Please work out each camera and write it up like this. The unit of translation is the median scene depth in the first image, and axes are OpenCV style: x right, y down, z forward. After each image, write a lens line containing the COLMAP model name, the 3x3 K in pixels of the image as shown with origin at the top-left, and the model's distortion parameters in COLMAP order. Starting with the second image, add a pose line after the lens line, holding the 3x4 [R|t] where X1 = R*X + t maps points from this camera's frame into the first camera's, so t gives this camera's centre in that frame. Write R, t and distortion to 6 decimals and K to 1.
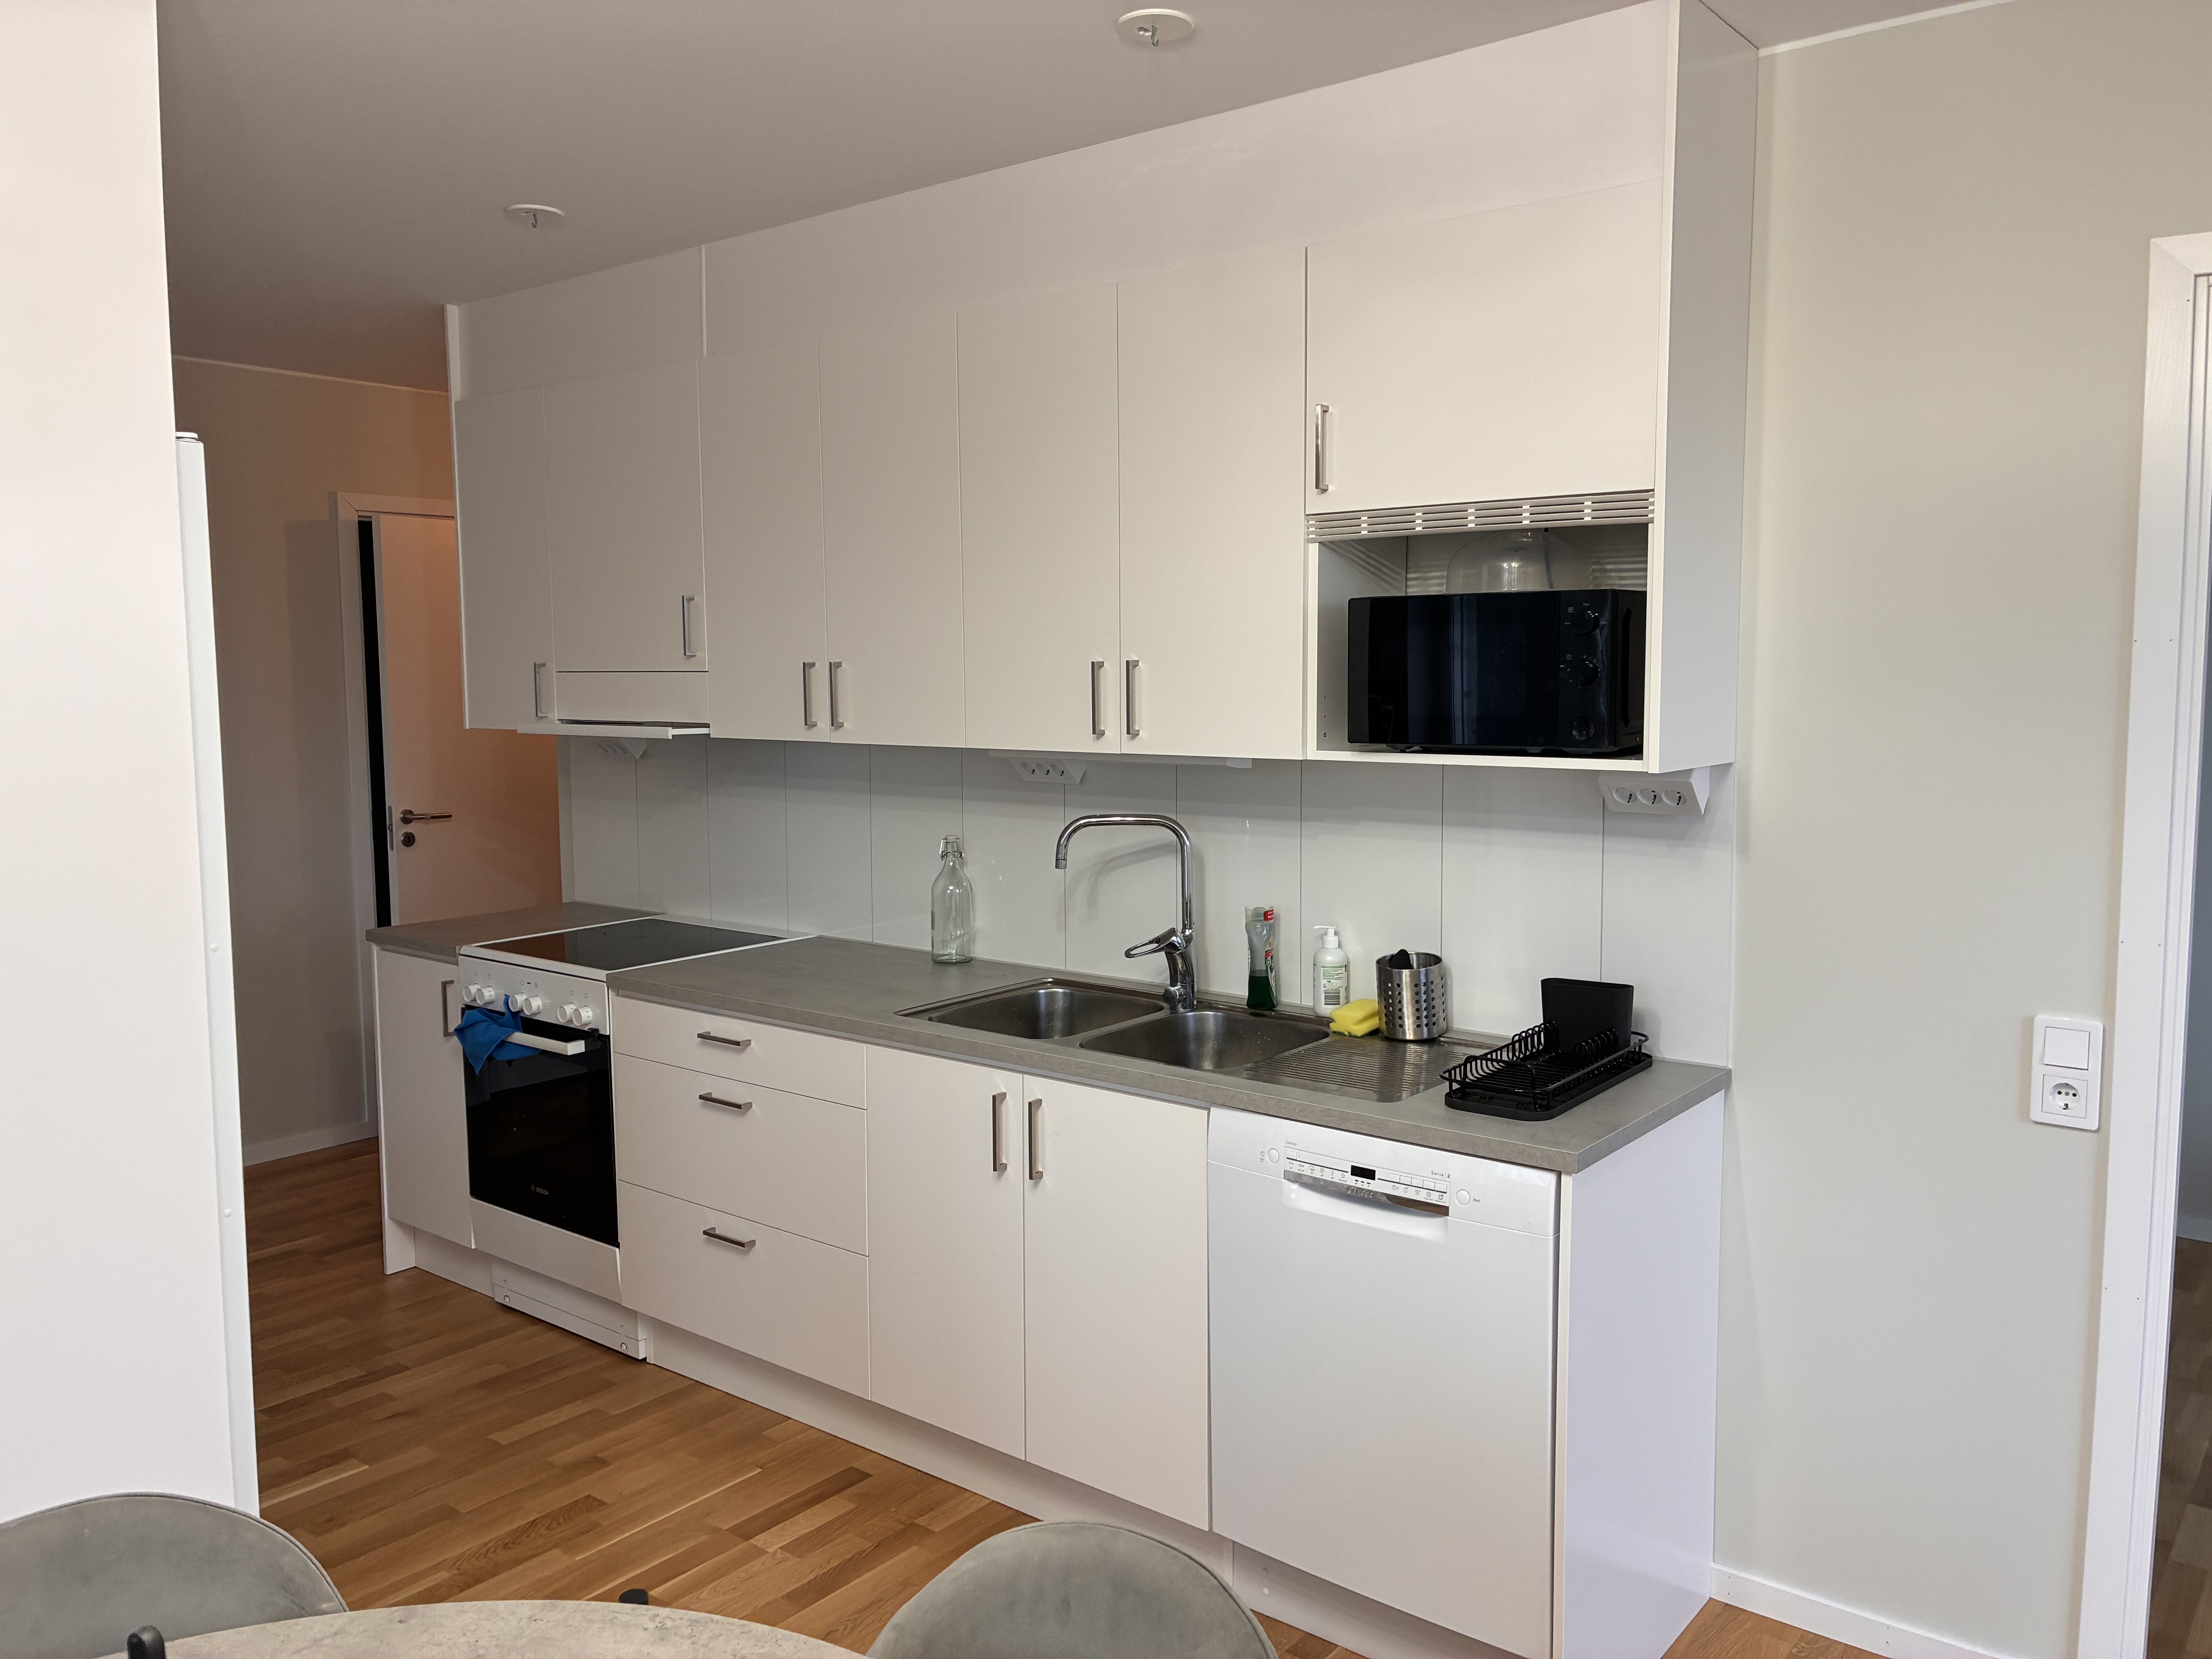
lens RADIAL K [[1674.7, 0, 1117.2], [0, 1674.7, 814.5], [0, 0, 1]] dist [0.016215, -0.029258]
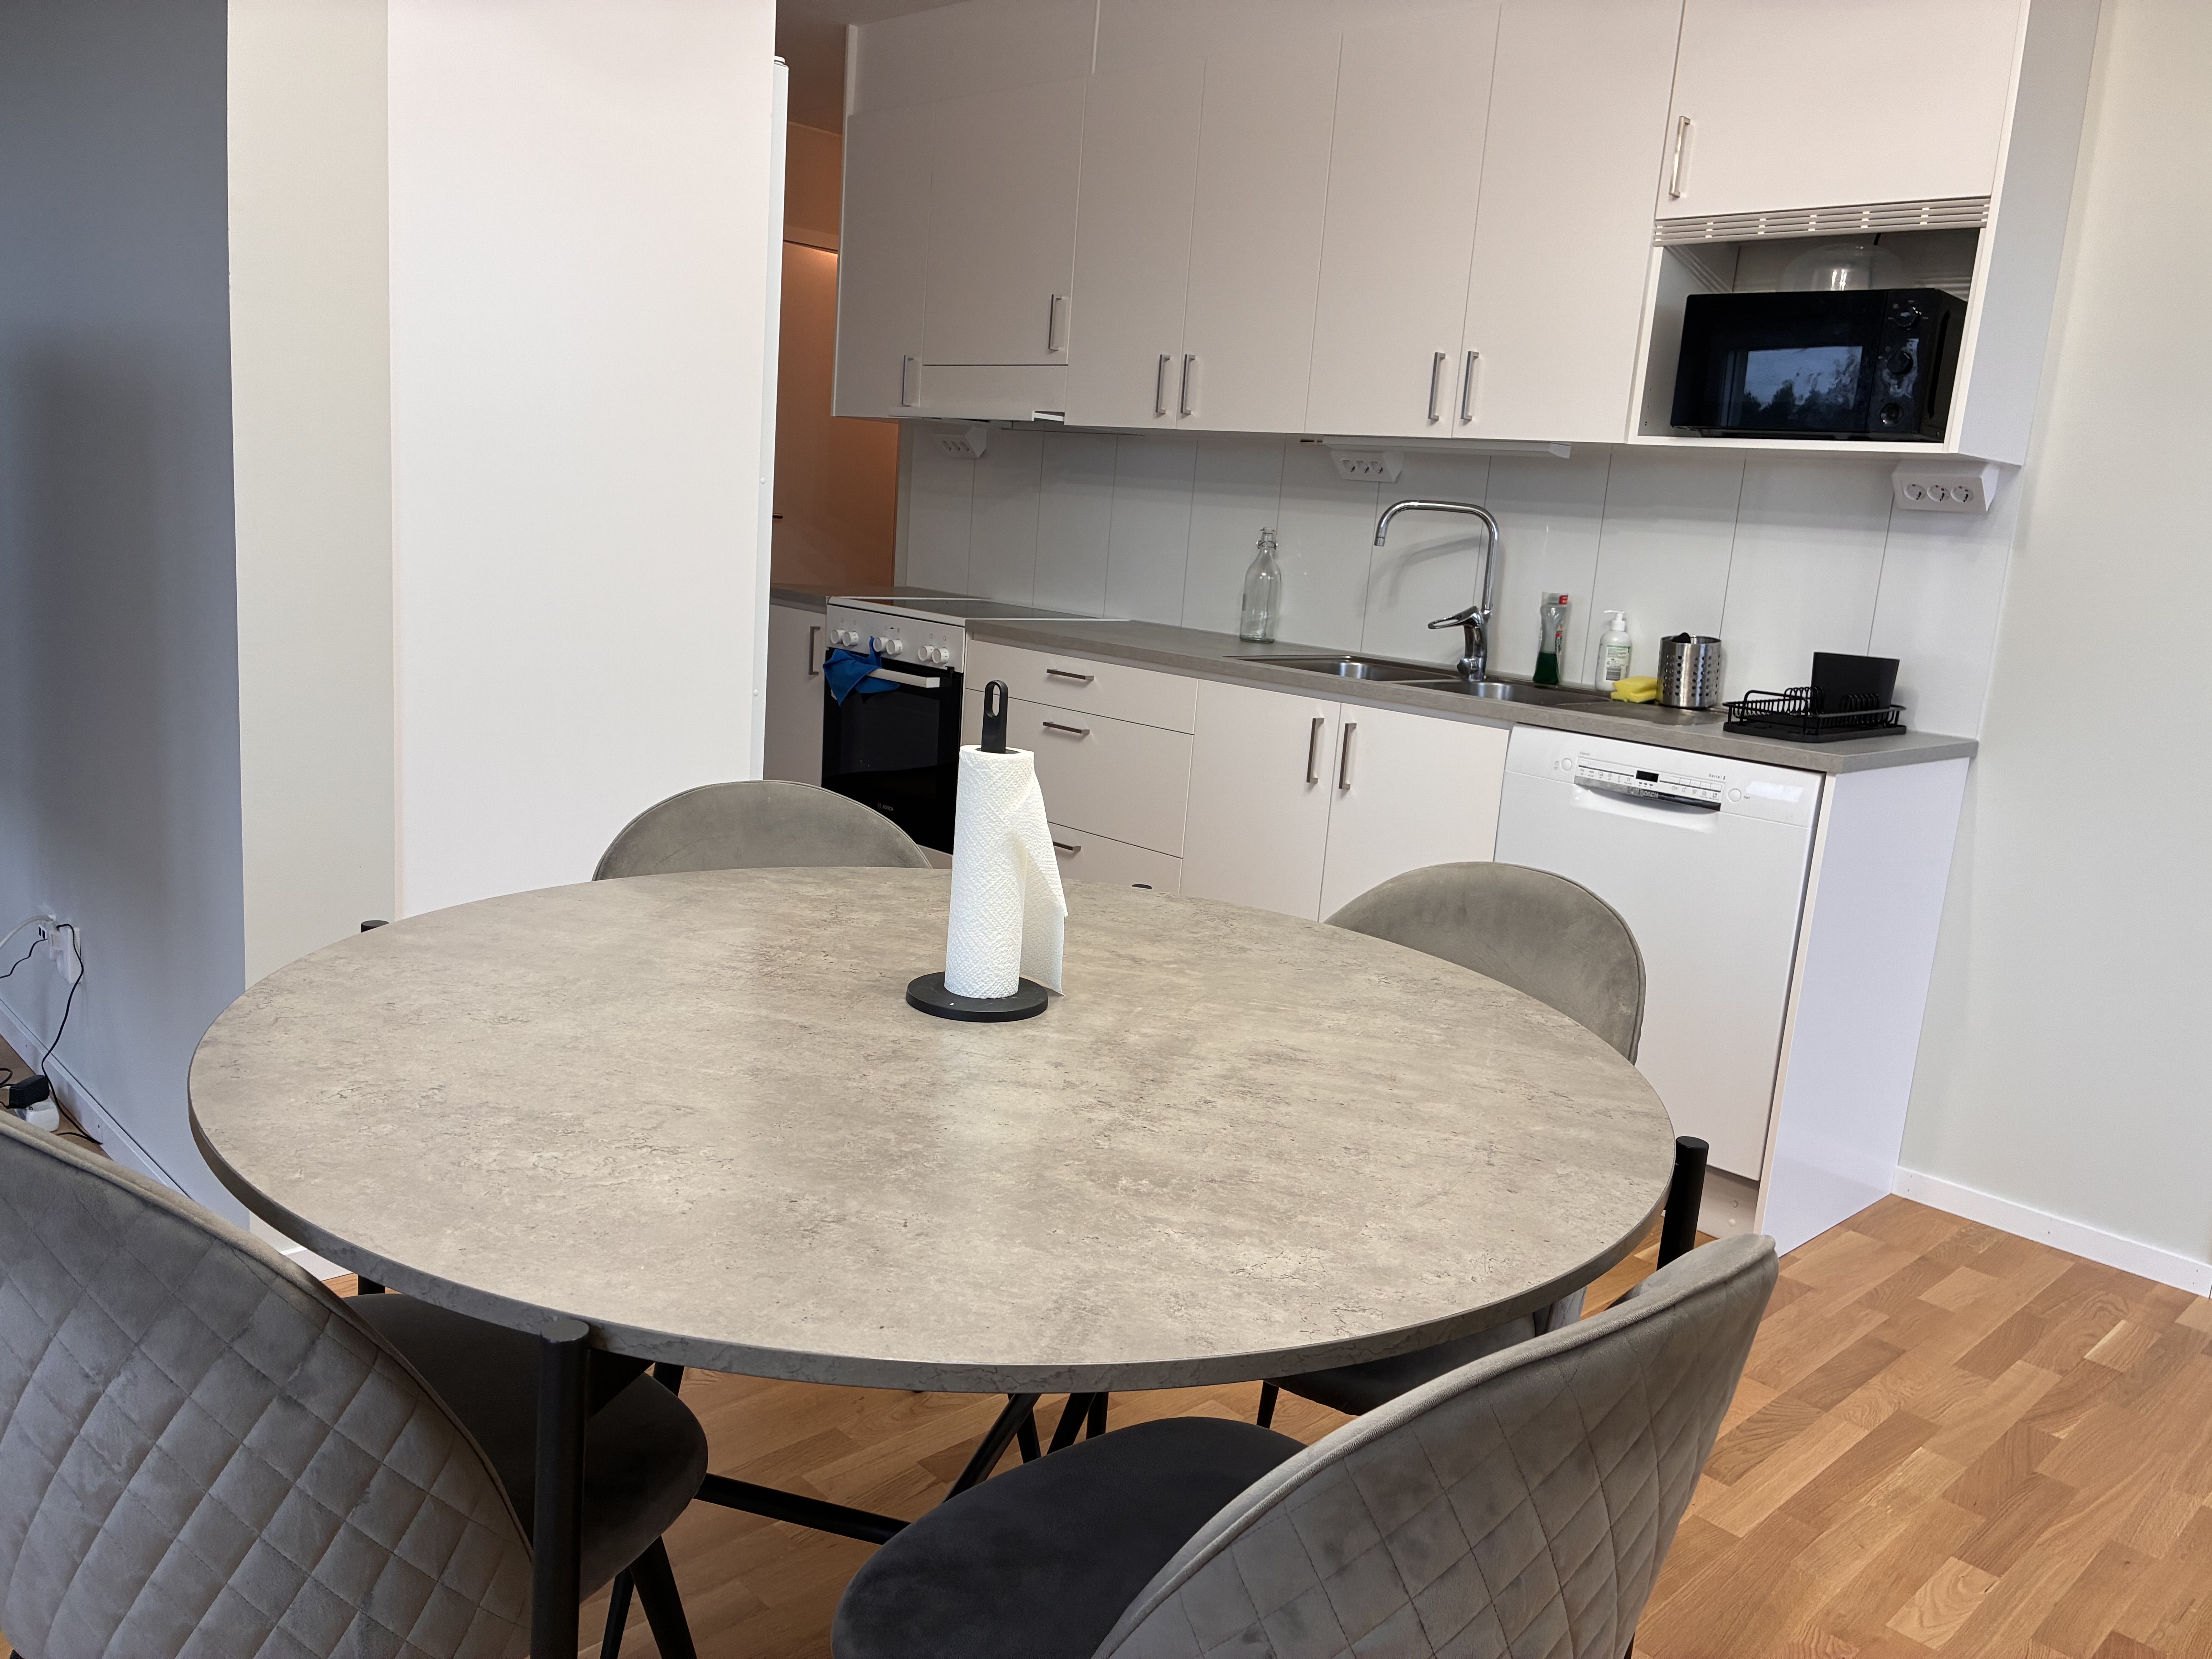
lens RADIAL K [[1674.7, 0, 1089.6], [0, 1674.7, 846.0], [0, 0, 1]] dist [0.016215, -0.029258]
pose [[0.988249, 0.103459, -0.112517, -0.088112], [-0.090773, 0.989489, 0.112565, 0.138011], [0.122980, -0.101029, 0.987253, -0.191201]]
